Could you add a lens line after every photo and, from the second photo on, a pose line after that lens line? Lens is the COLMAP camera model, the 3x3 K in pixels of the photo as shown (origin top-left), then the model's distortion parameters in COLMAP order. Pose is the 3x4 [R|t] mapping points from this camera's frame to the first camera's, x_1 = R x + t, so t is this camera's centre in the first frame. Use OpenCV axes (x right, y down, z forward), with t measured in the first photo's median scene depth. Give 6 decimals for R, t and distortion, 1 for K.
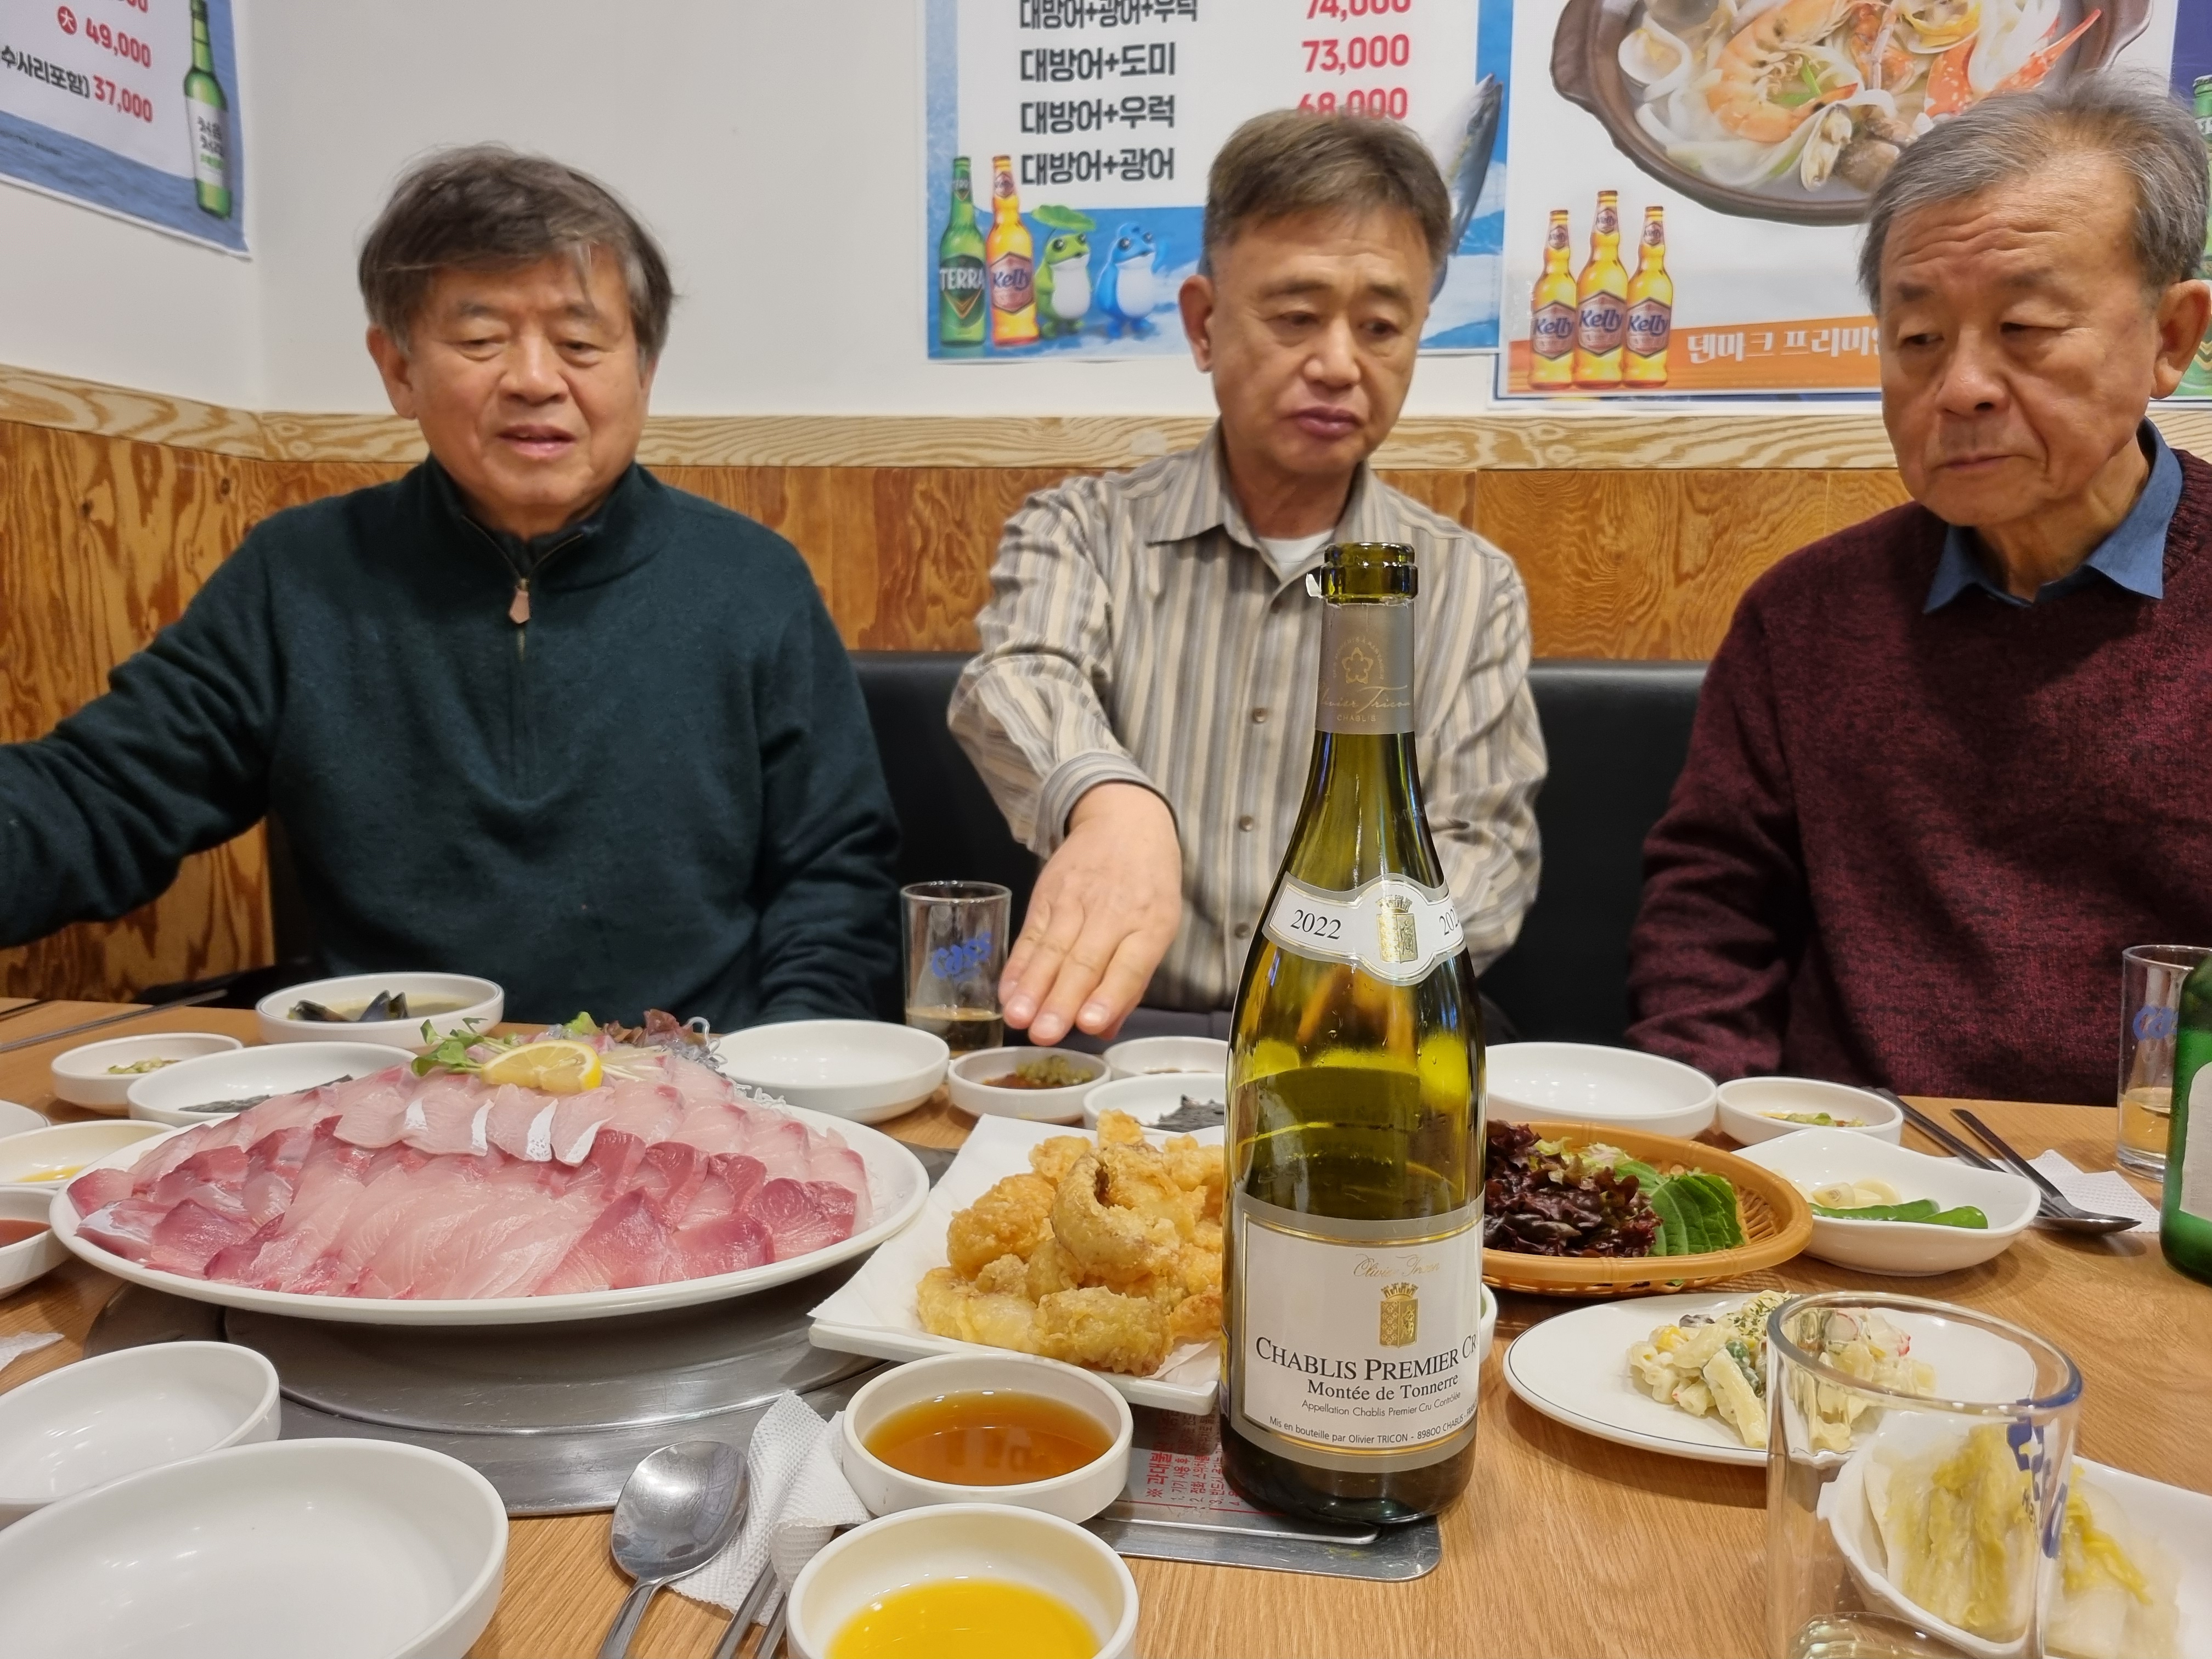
lens RADIAL K [[1909.2, 0, 1187.3], [0, 1909.2, 827.4], [0, 0, 1]] dist [0.066569, -0.058884]
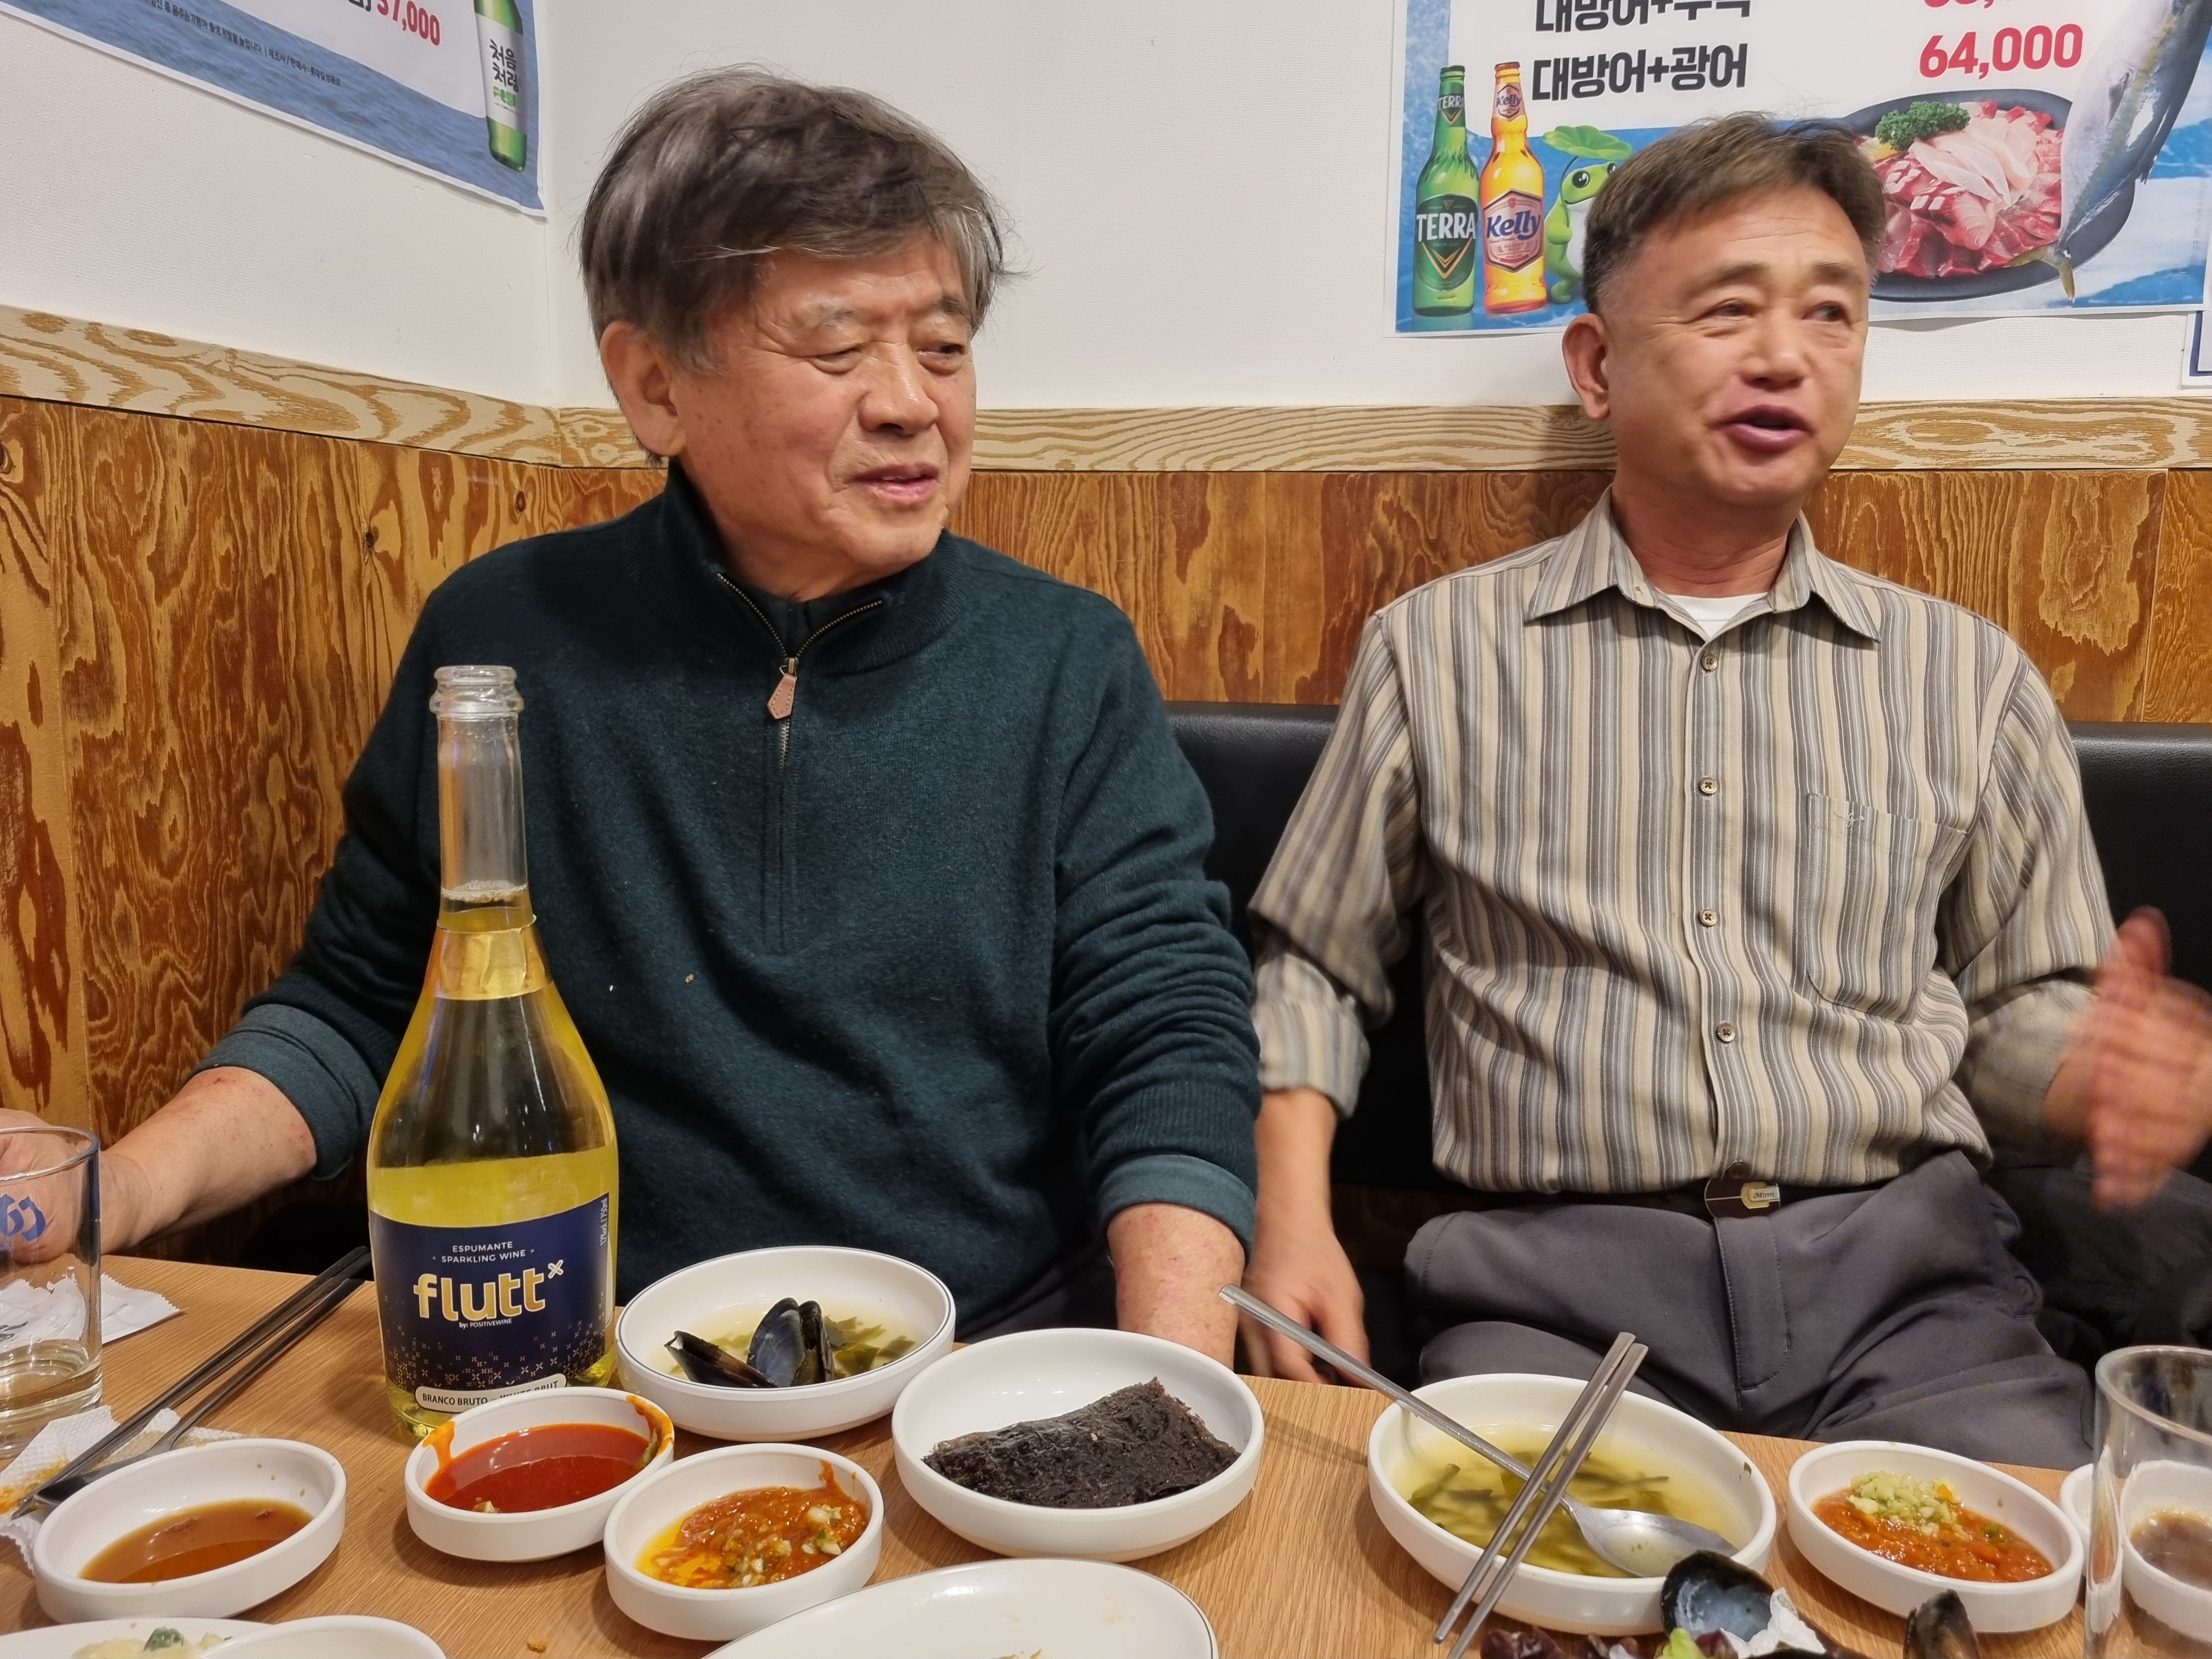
lens RADIAL K [[1909.2, 0, 1187.3], [0, 1909.2, 827.4], [0, 0, 1]] dist [0.066569, -0.058884]
pose [[0.997499, 0.007805, -0.070246, -0.166852], [-0.006439, 0.999786, 0.019662, -0.059696], [0.070384, -0.019161, 0.997336, 0.220948]]
